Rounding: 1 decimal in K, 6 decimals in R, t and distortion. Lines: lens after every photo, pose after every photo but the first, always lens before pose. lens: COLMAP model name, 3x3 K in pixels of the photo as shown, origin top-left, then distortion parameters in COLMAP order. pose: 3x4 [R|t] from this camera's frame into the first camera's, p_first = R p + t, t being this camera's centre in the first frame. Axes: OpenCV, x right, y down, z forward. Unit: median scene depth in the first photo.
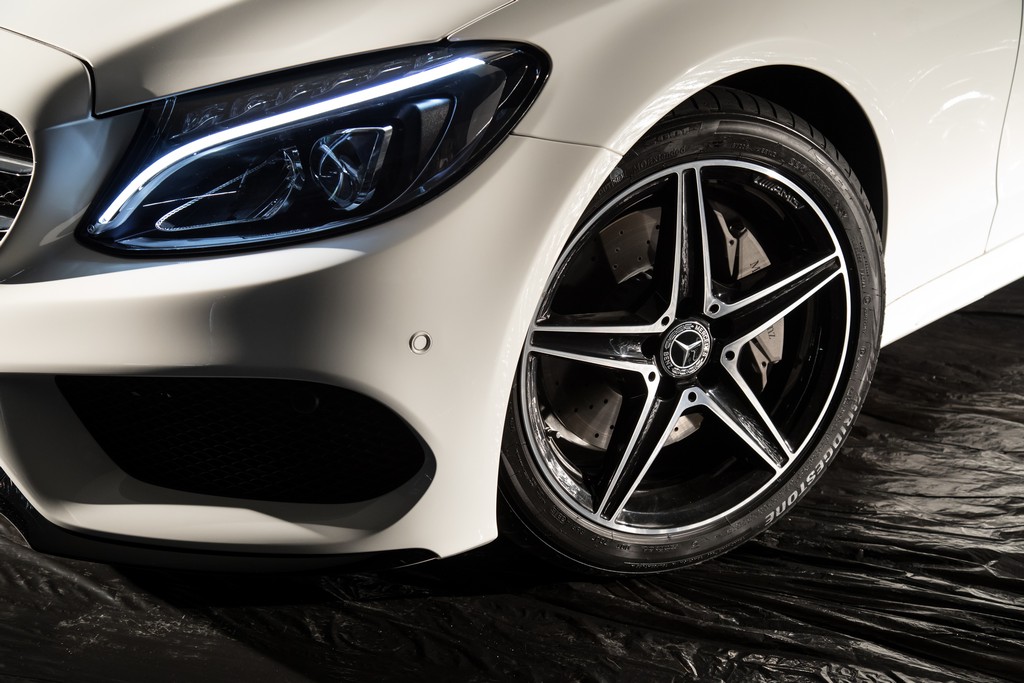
lens RADIAL K [[1684.7, 0, 512.0], [0, 1684.7, 341.5], [0, 0, 1]] dist [0.233767, 0.008290]
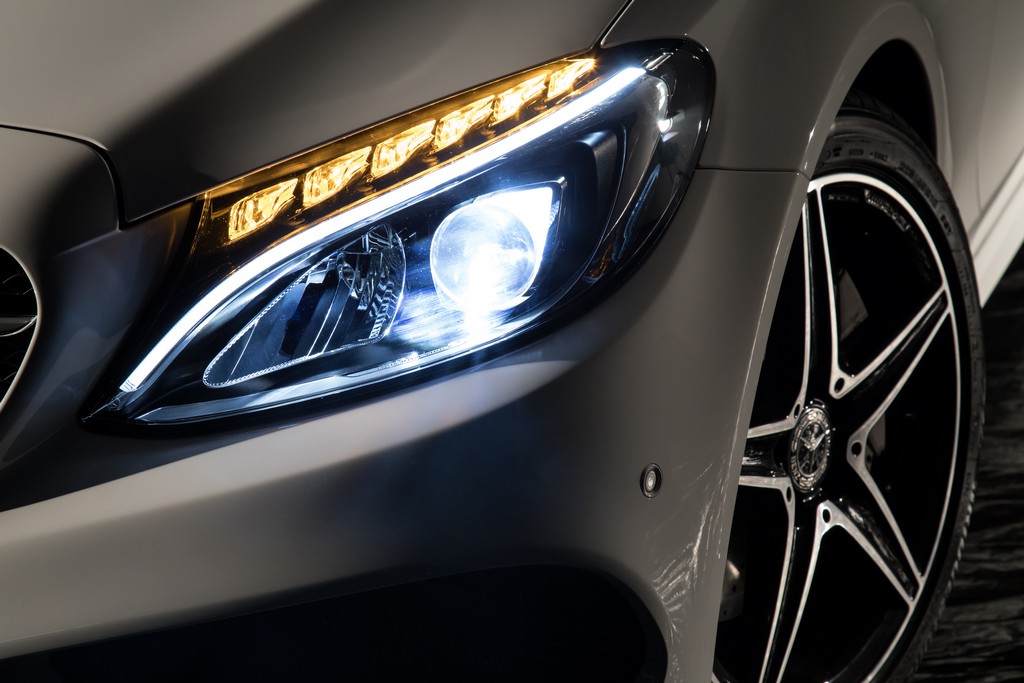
lens RADIAL K [[2609.6, 0, 512.0], [0, 2609.6, 341.5], [0, 0, 1]] dist [0.761965, 0.060859]
pose [[0.907488, -0.154680, 0.390562, -0.431905], [0.182940, 0.982466, -0.035969, -0.022672], [-0.378150, 0.104091, 0.919874, 0.033407]]
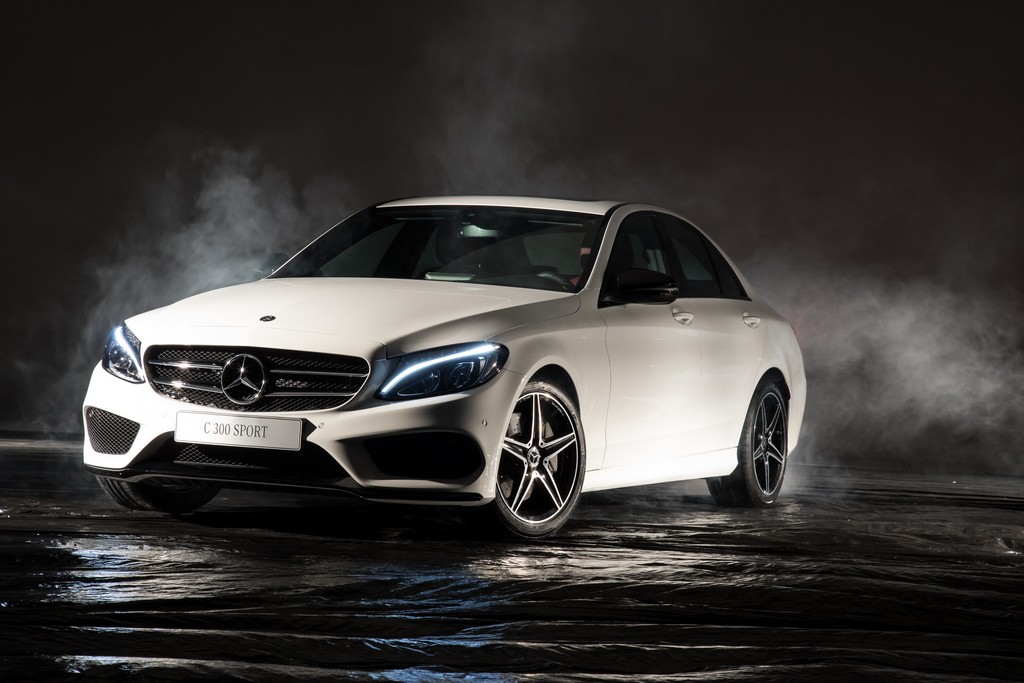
lens RADIAL K [[2611.7, 0, 512.0], [0, 2611.7, 341.5], [0, 0, 1]] dist [0.006973, 0.002629]
pose [[0.933813, 0.045132, 0.354902, -1.574481], [0.085098, 0.935518, -0.342877, 1.387903], [-0.347492, 0.350384, 0.869759, -3.059693]]
